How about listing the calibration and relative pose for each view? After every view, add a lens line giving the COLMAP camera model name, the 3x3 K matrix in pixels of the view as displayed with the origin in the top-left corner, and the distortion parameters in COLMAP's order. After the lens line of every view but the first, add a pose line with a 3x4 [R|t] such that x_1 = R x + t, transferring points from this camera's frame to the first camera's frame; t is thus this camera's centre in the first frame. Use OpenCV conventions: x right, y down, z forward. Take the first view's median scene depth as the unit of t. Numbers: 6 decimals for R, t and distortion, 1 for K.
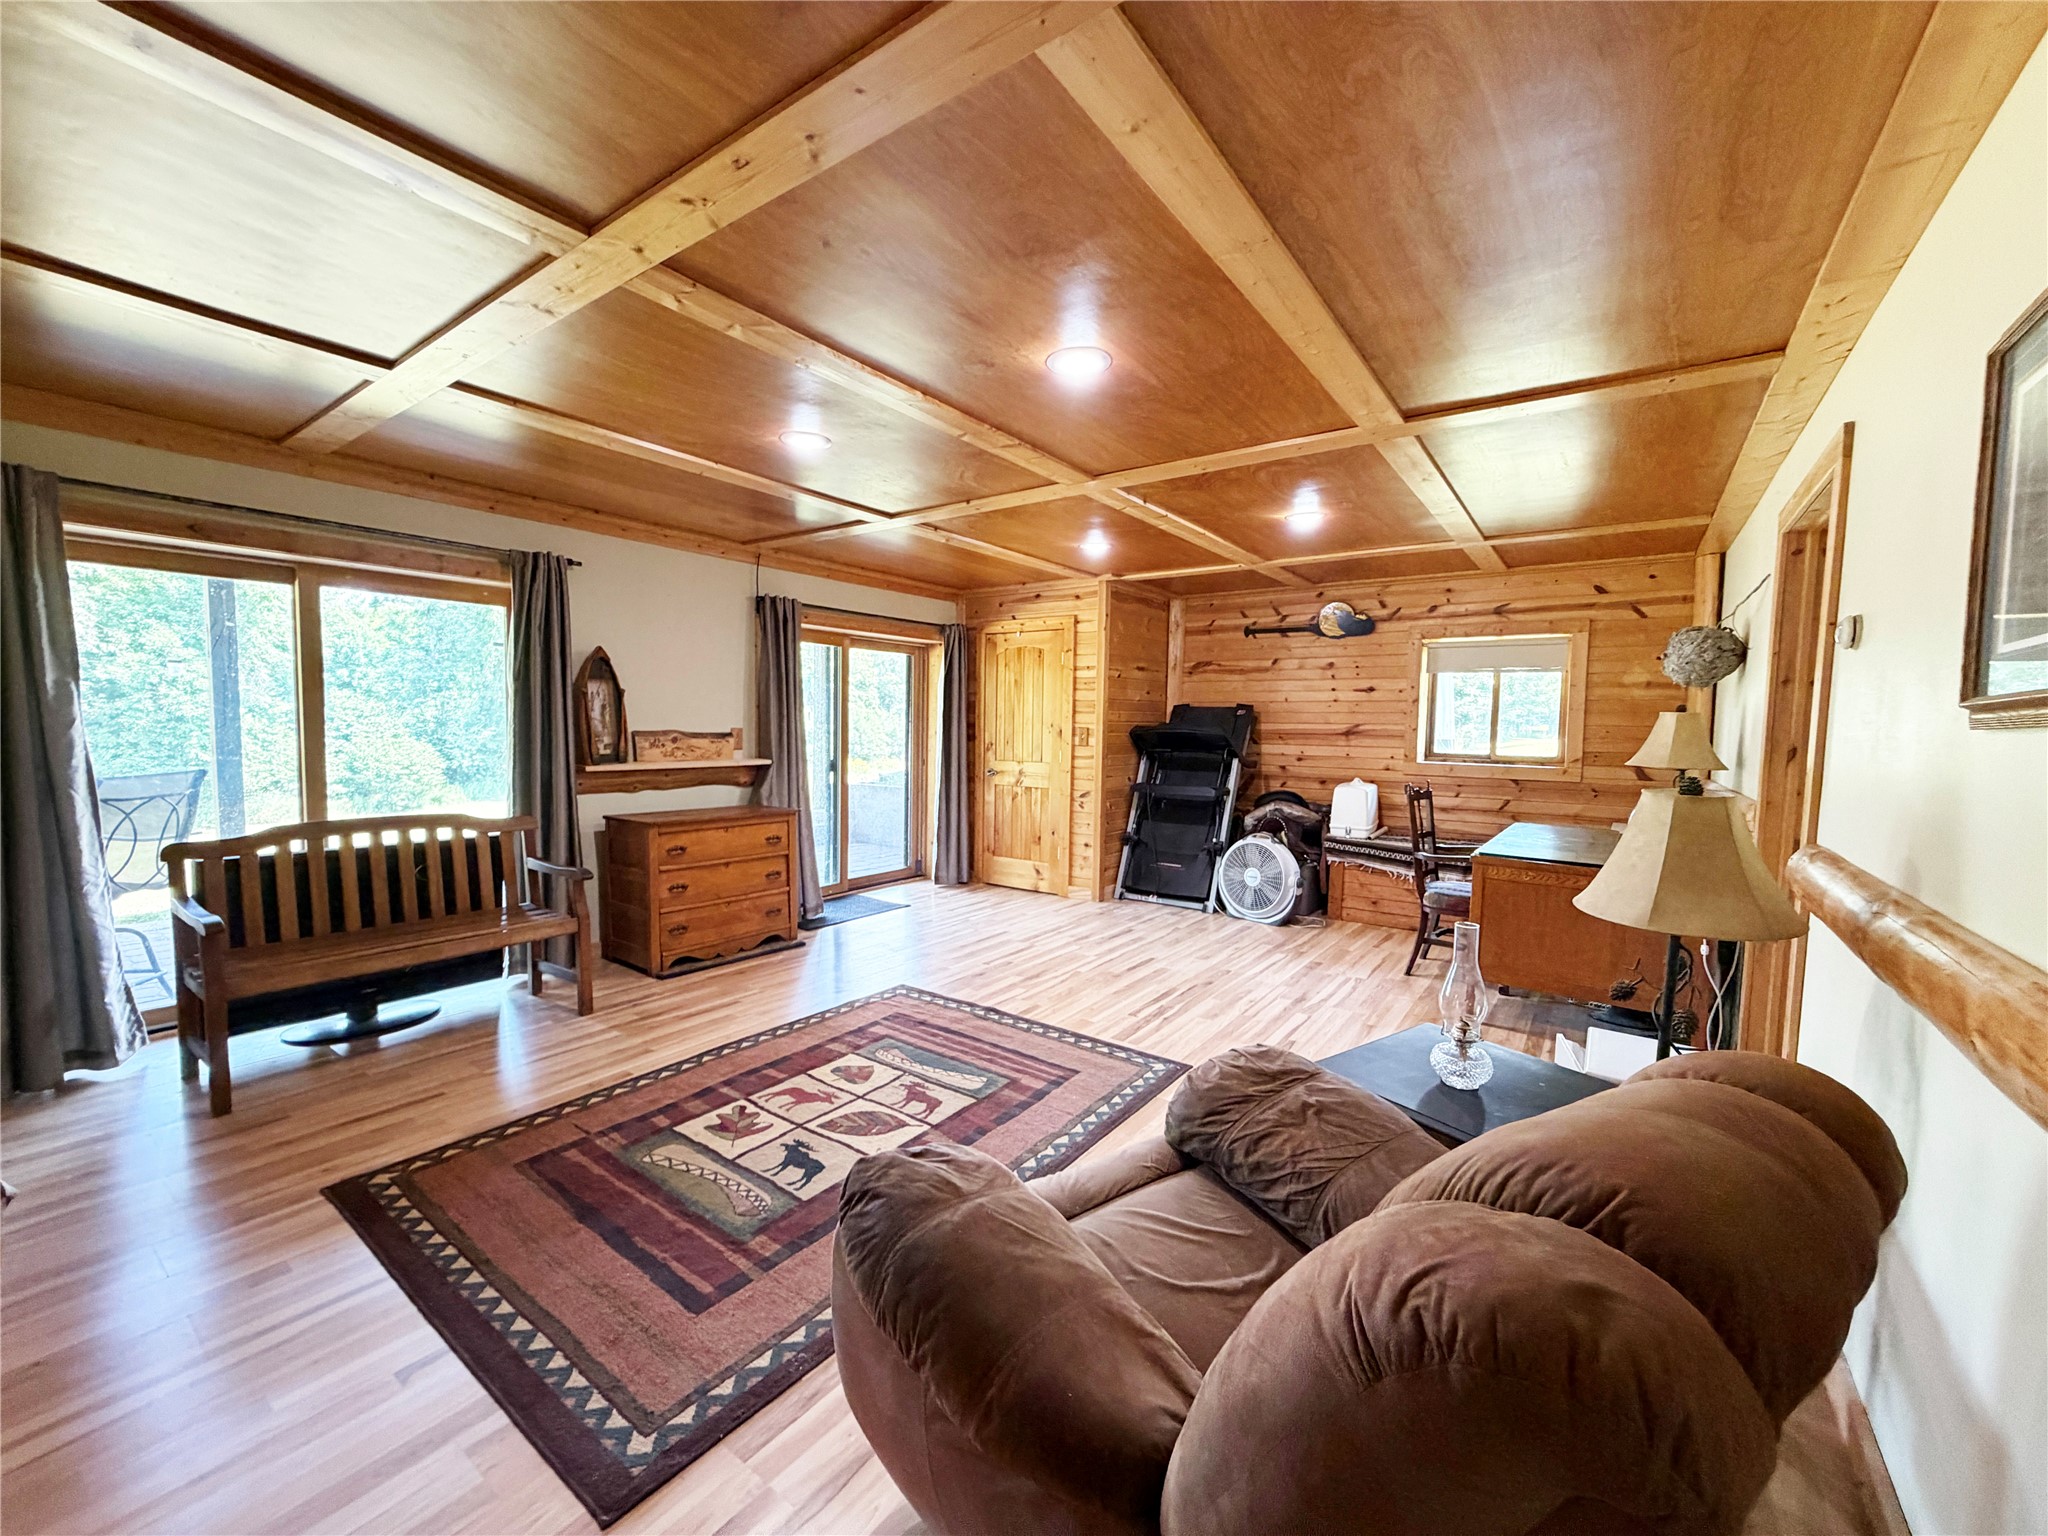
lens RADIAL K [[815.3, 0, 1022.8], [0, 815.3, 769.7], [0, 0, 1]] dist [0.000423, -0.000344]
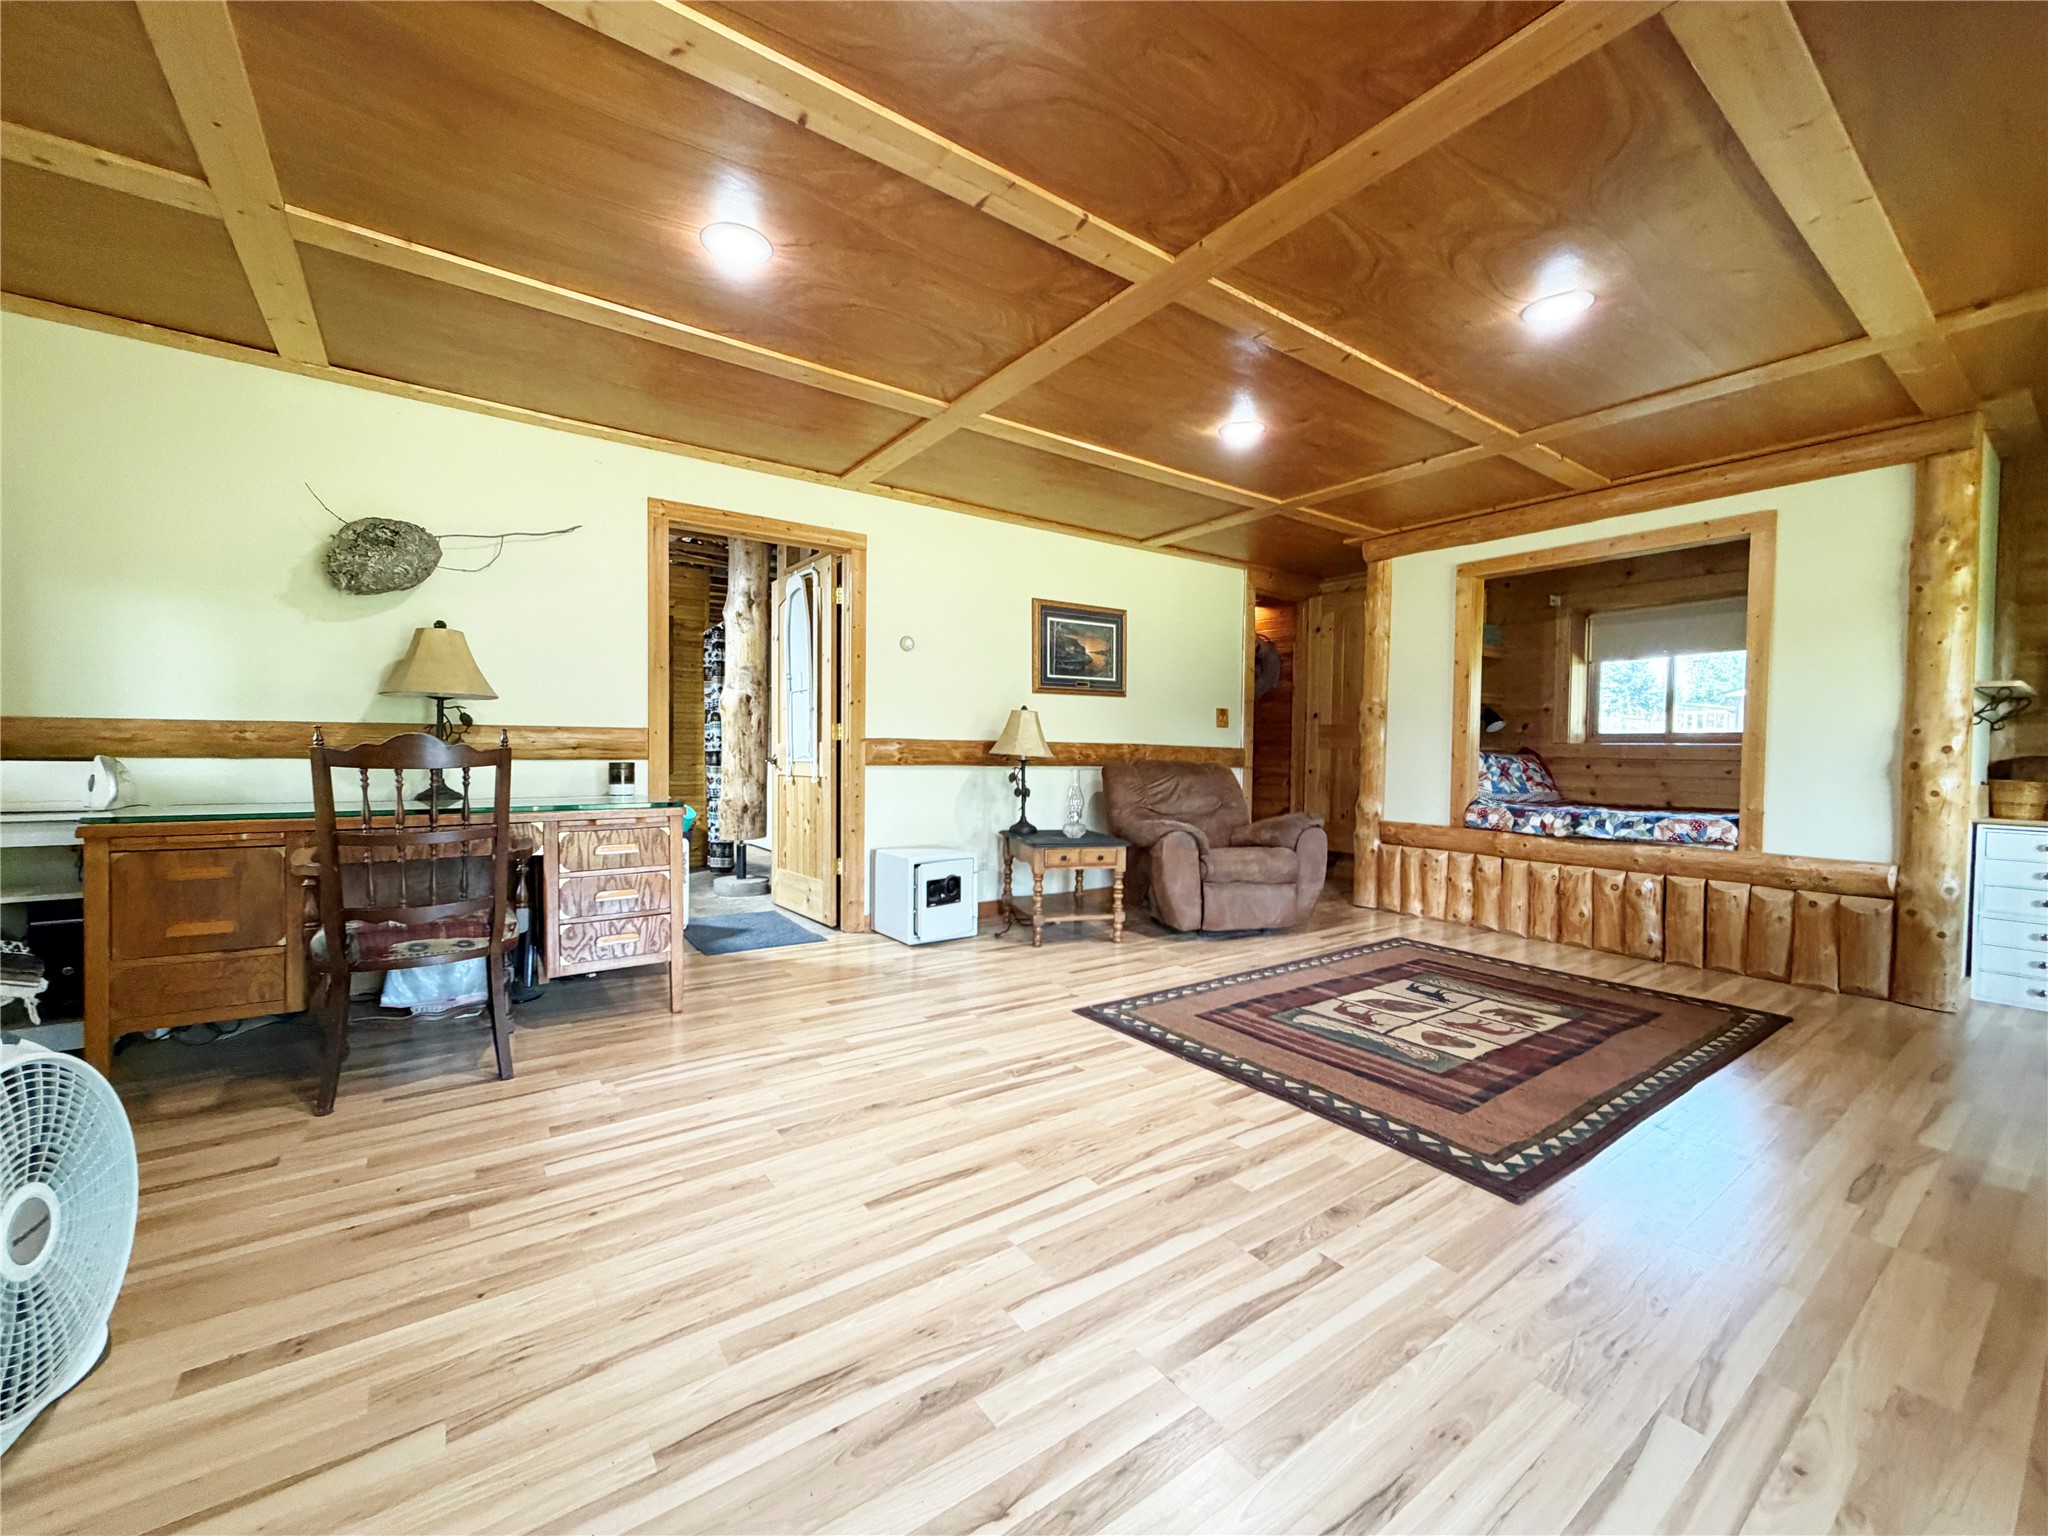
lens RADIAL K [[815.3, 0, 1022.5], [0, 815.3, 774.0], [0, 0, 1]] dist [0.000423, -0.000344]
pose [[-0.949283, -0.038255, 0.312086, -0.027657], [-0.009784, 0.995684, 0.092291, -0.008345], [-0.314269, 0.084557, -0.945561, 1.898295]]
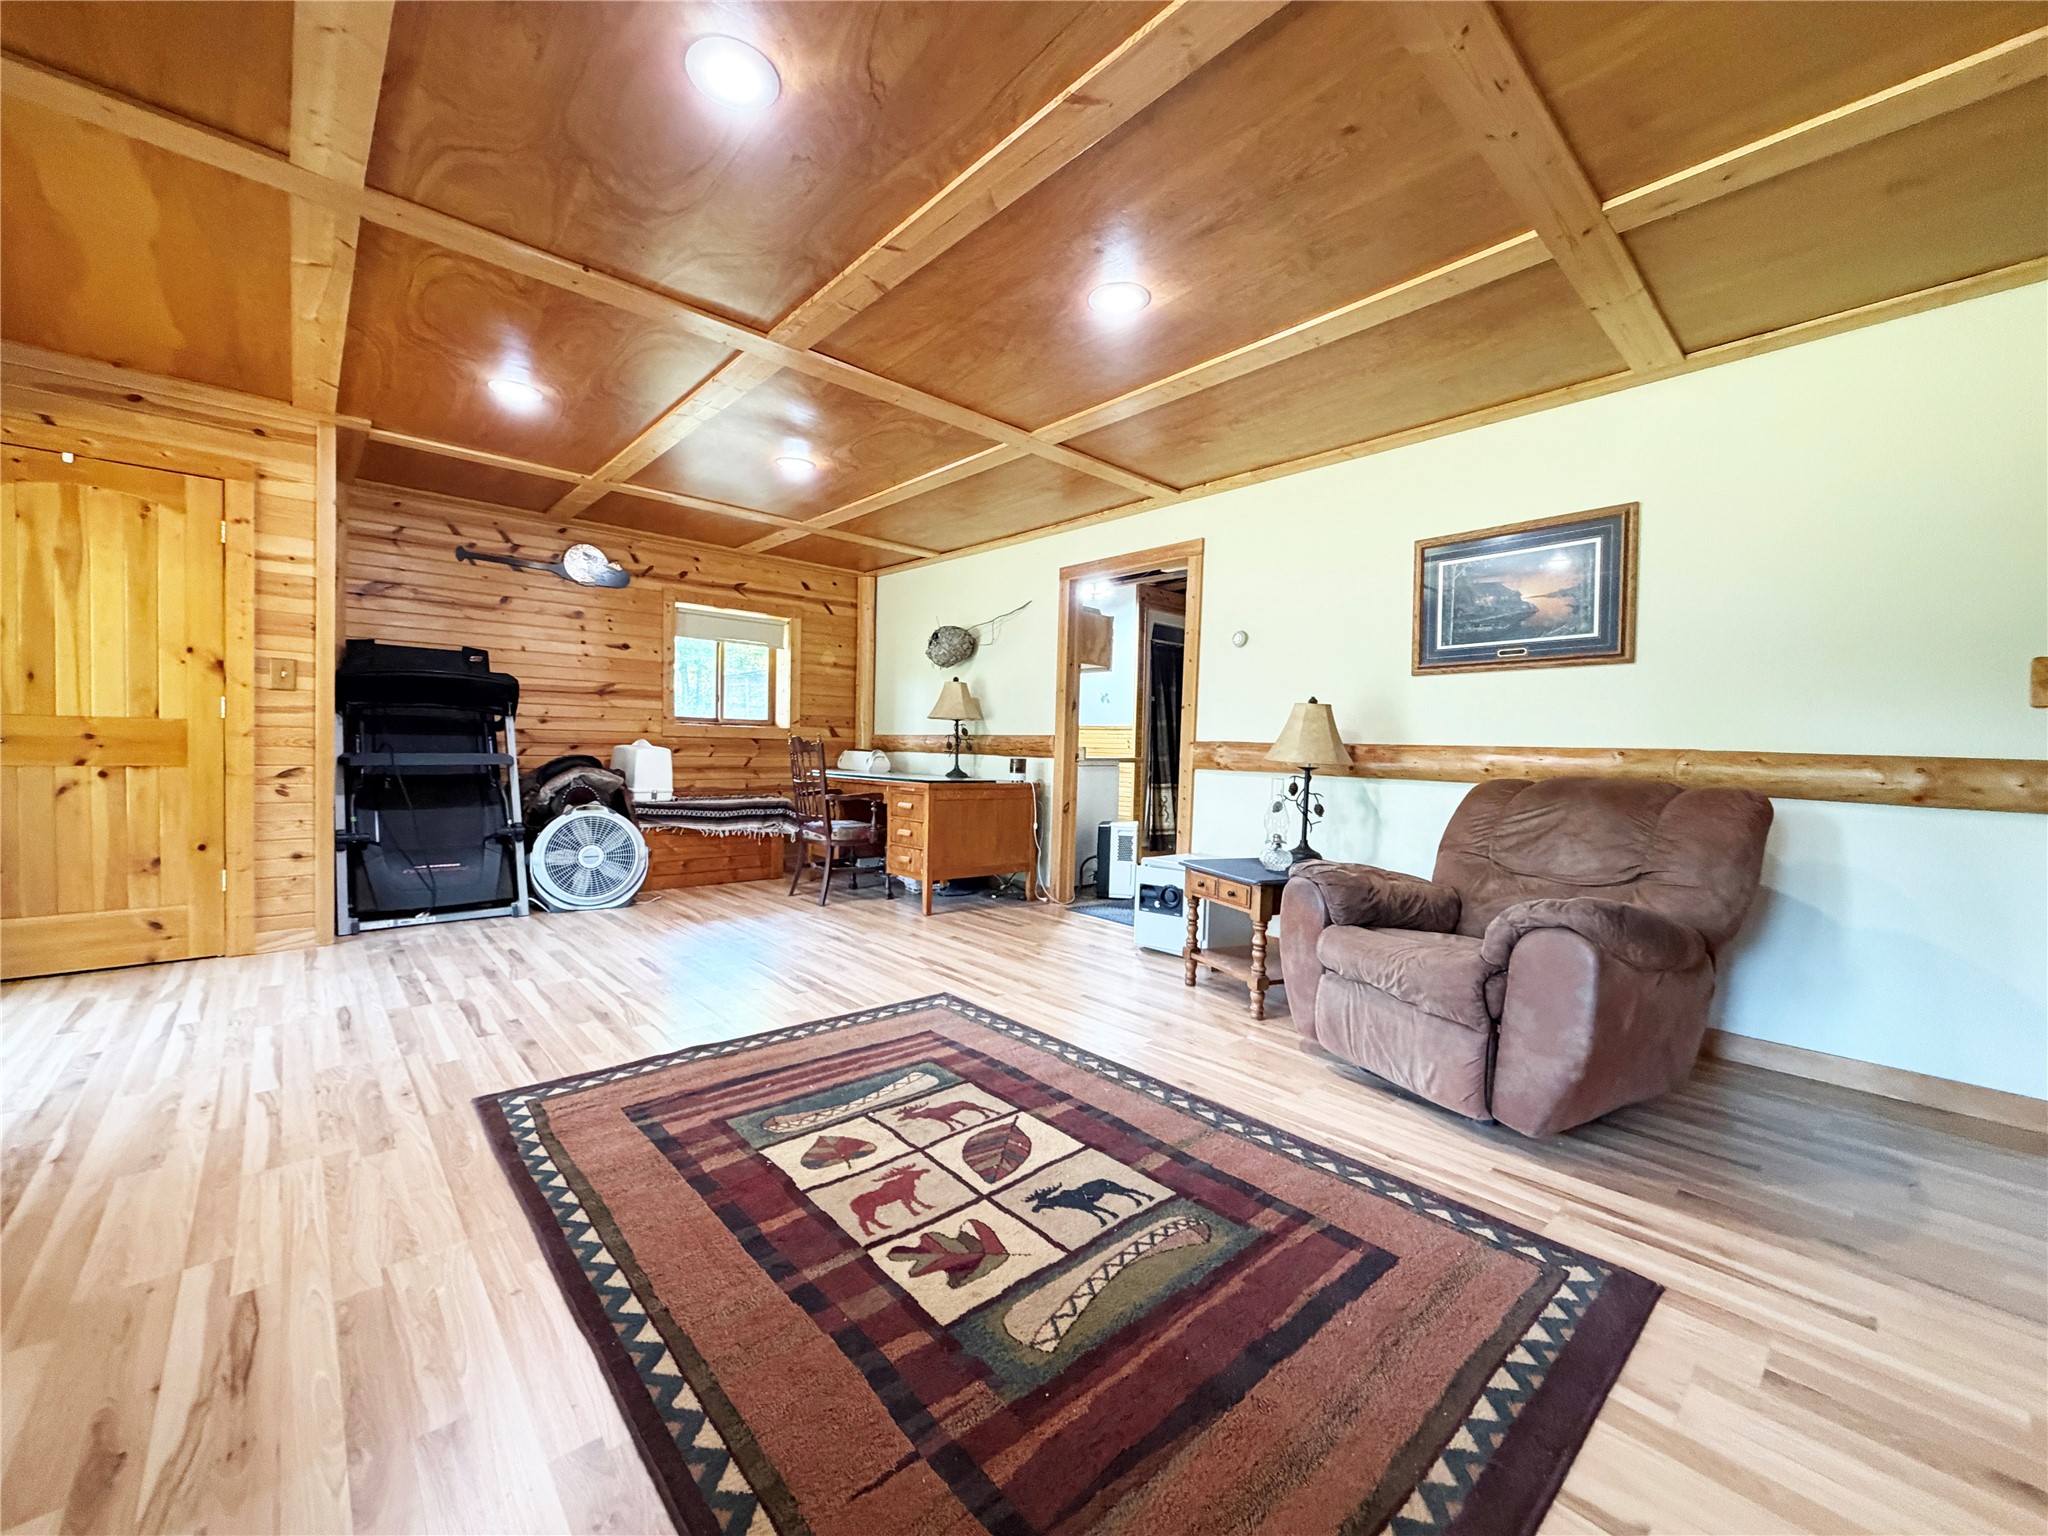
lens RADIAL K [[815.3, 0, 1017.8], [0, 815.3, 769.9], [0, 0, 1]] dist [0.000423, -0.000344]
pose [[0.207893, -0.039691, 0.977346, -0.753108], [0.035574, 0.998822, 0.032996, 0.053288], [-0.977505, 0.027909, 0.209060, 0.681455]]
